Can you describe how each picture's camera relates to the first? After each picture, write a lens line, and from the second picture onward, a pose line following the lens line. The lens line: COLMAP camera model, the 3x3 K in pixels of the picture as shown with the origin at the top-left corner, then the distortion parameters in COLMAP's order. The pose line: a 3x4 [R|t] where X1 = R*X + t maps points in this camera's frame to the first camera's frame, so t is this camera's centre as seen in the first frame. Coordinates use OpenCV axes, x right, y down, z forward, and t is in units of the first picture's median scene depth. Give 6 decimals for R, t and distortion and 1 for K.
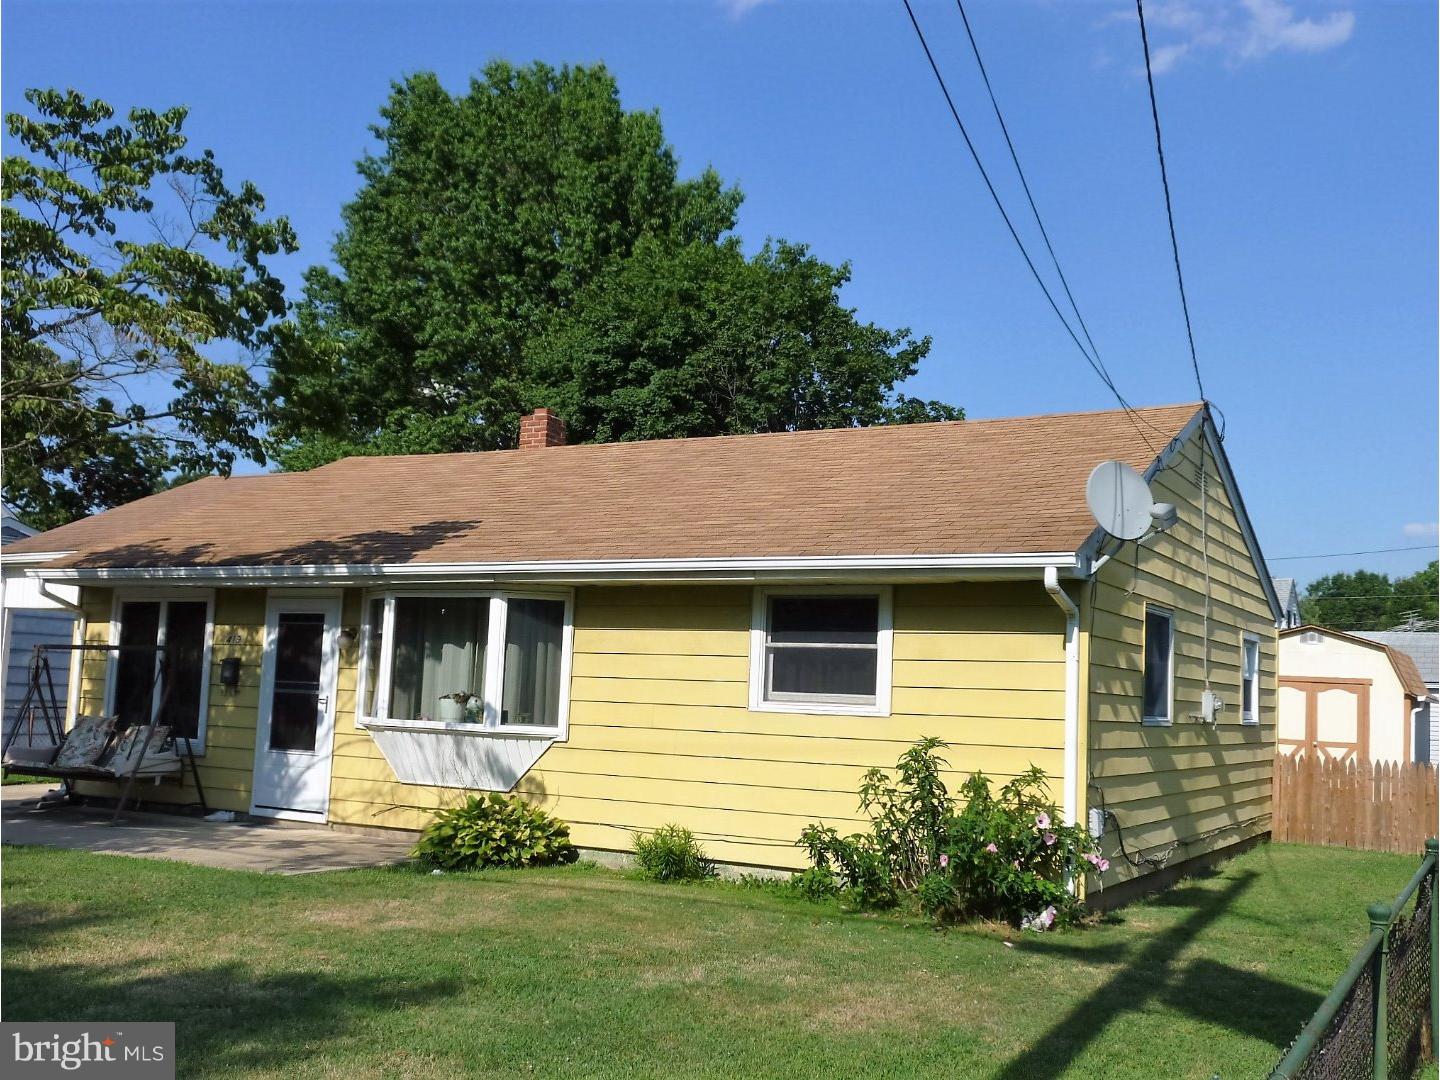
lens RADIAL K [[1371.6, 0, 868.5], [0, 1371.6, 568.5], [0, 0, 1]] dist [-0.062534, 0.078987]
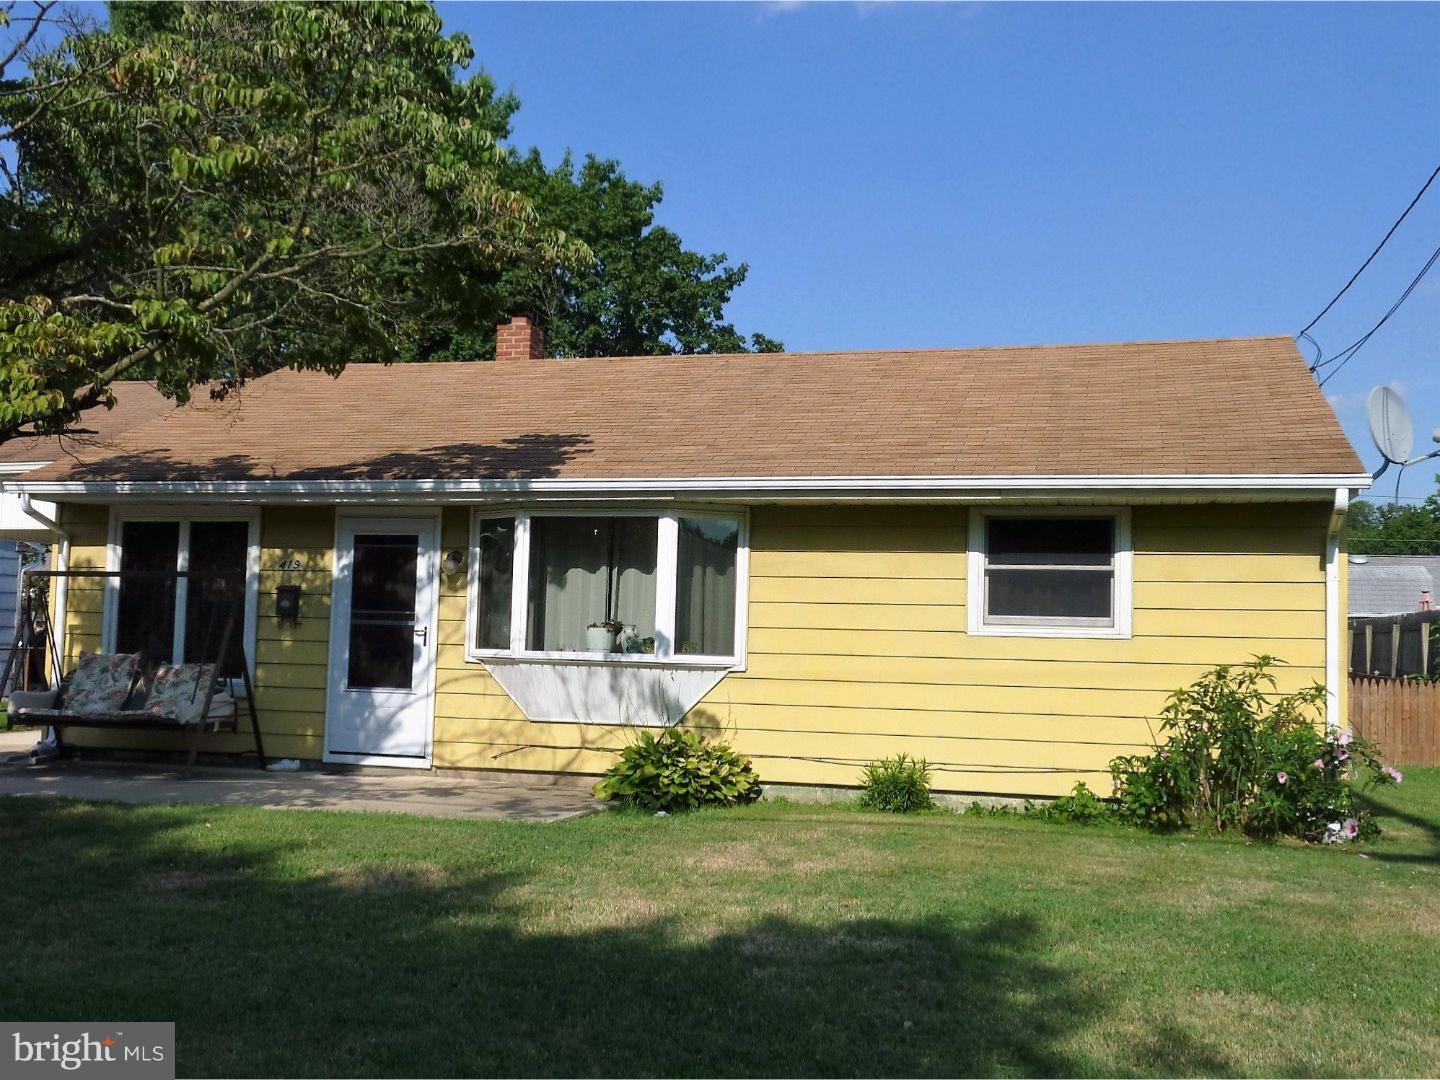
lens RADIAL K [[1371.6, 0, 868.5], [0, 1371.6, 568.5], [0, 0, 1]] dist [-0.062534, 0.078987]
pose [[0.974201, 0.000176, 0.225684, -0.316538], [-0.010600, 0.998932, 0.044977, 0.011791], [-0.225435, -0.046209, 0.973162, 0.063503]]
